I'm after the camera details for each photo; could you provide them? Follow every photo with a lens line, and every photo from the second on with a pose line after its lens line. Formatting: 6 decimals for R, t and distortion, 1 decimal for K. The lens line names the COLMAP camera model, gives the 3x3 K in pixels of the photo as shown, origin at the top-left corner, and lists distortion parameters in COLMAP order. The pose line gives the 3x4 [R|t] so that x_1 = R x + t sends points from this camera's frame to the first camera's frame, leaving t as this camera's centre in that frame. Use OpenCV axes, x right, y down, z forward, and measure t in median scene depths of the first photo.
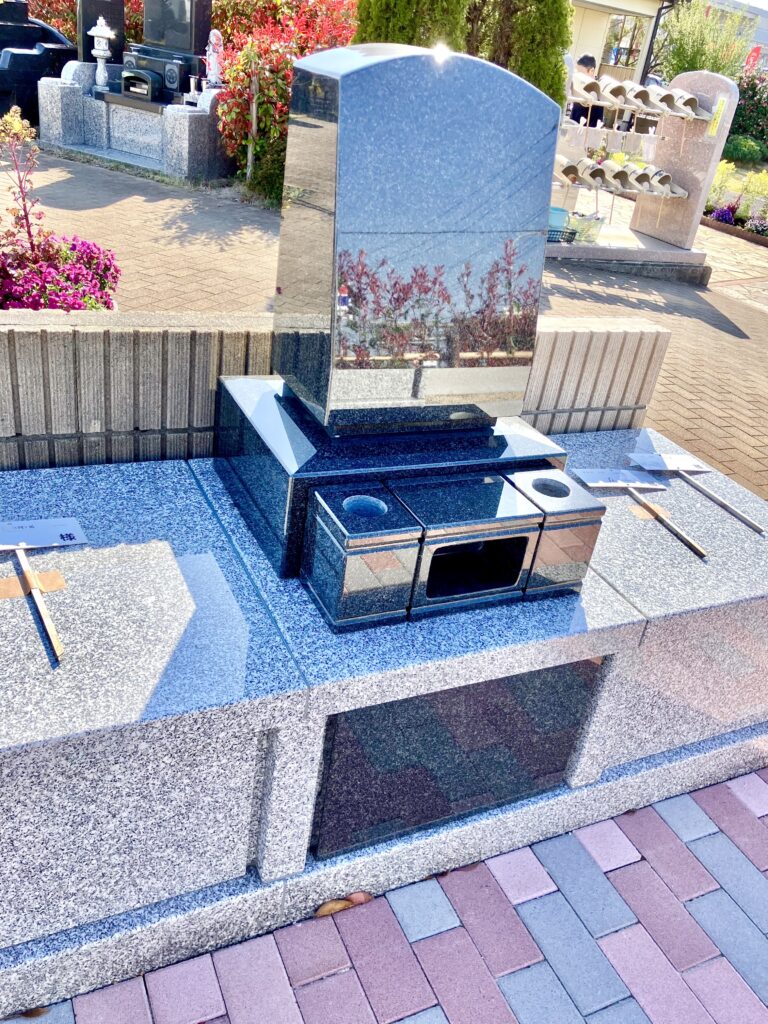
lens RADIAL K [[837.6, 0, 384.0], [0, 837.6, 512.0], [0, 0, 1]] dist [0.001256, 0.102822]
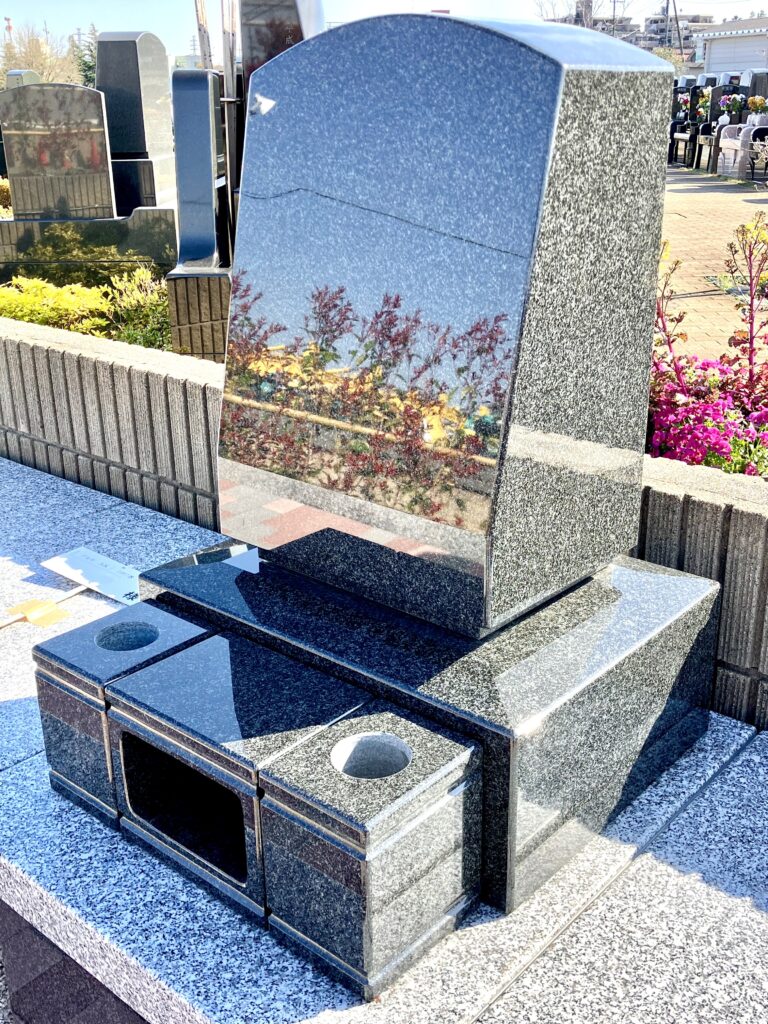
lens RADIAL K [[1070.9, 0, 384.0], [0, 1070.9, 512.0], [0, 0, 1]] dist [0.009366, 0.001523]
pose [[0.388822, 0.186776, -0.902182, 0.851633], [-0.385792, 0.922256, 0.024663, -0.210004], [0.836650, 0.338465, 0.430650, 0.755749]]
